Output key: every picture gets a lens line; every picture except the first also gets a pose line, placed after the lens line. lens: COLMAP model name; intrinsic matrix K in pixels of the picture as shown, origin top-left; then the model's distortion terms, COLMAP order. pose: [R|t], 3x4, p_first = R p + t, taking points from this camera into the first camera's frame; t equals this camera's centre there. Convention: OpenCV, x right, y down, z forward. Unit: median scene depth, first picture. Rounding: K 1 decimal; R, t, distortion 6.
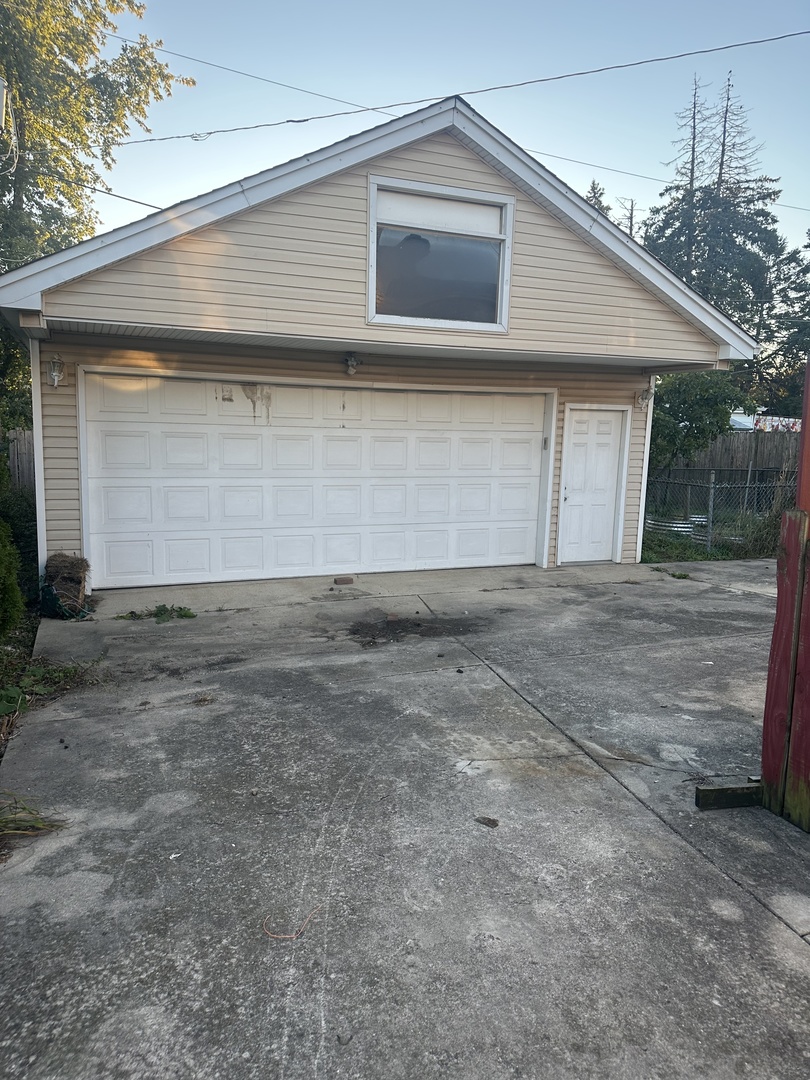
lens RADIAL K [[765.8, 0, 405.0], [0, 765.8, 540.0], [0, 0, 1]] dist [0.065672, -0.068018]
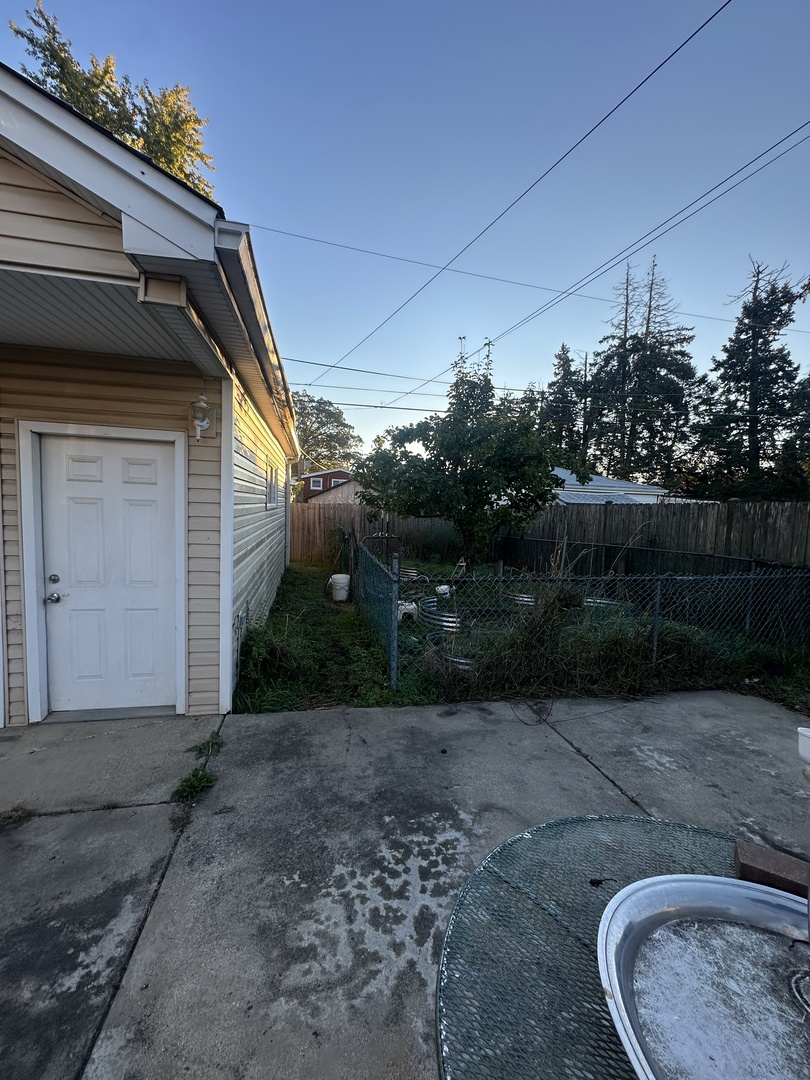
lens RADIAL K [[430.9, 0, 405.0], [0, 430.9, 540.0], [0, 0, 1]] dist [-0.000716, -0.000175]
pose [[0.982577, 0.032668, -0.182961, 0.134766], [-0.044986, 0.996962, -0.063586, -0.022875], [0.180327, 0.070709, 0.981062, 0.195359]]
